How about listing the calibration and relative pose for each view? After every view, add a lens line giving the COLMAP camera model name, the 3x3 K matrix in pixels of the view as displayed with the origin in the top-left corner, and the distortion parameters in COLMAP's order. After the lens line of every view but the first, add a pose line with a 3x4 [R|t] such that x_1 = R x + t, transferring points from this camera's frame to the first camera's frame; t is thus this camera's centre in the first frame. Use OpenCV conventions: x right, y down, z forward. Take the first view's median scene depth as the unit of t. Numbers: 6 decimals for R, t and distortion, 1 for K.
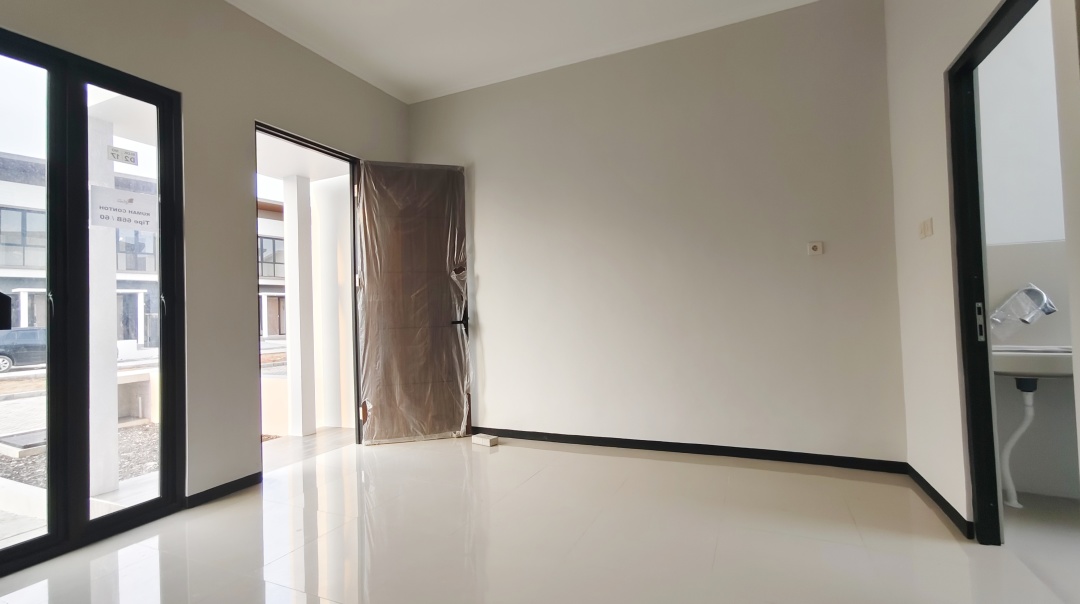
lens RADIAL K [[491.3, 0, 529.4], [0, 491.3, 303.1], [0, 0, 1]] dist [-0.005189, 0.008024]
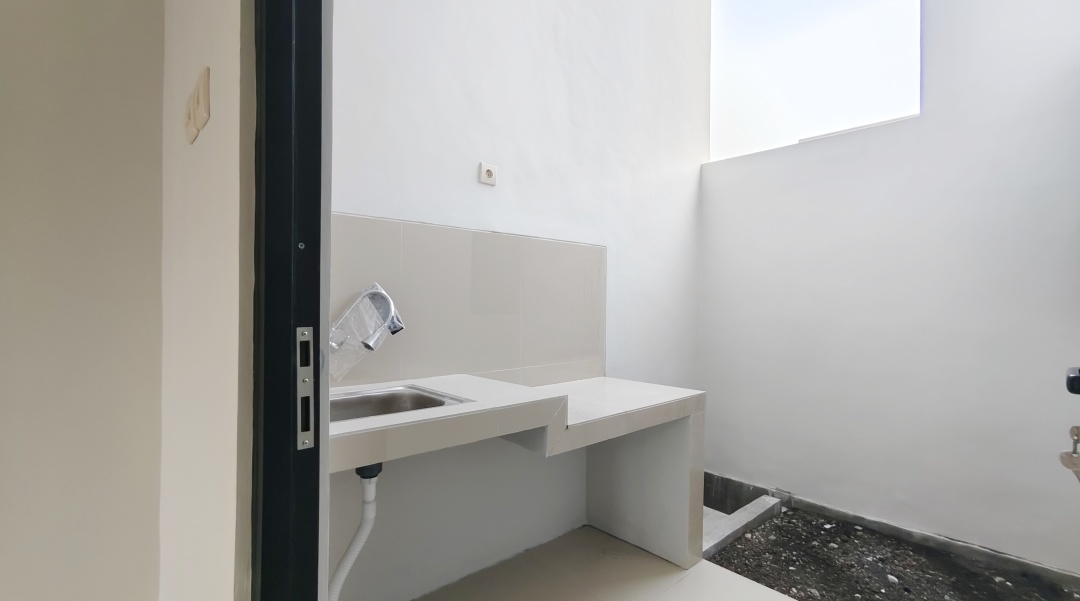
lens RADIAL K [[491.3, 0, 534.0], [0, 491.3, 304.0], [0, 0, 1]] dist [-0.005189, 0.008024]
pose [[0.391821, 0.029176, 0.919579, 0.542032], [-0.040093, 0.999089, -0.014615, -0.013607], [-0.919168, -0.031142, 0.392634, 0.589938]]
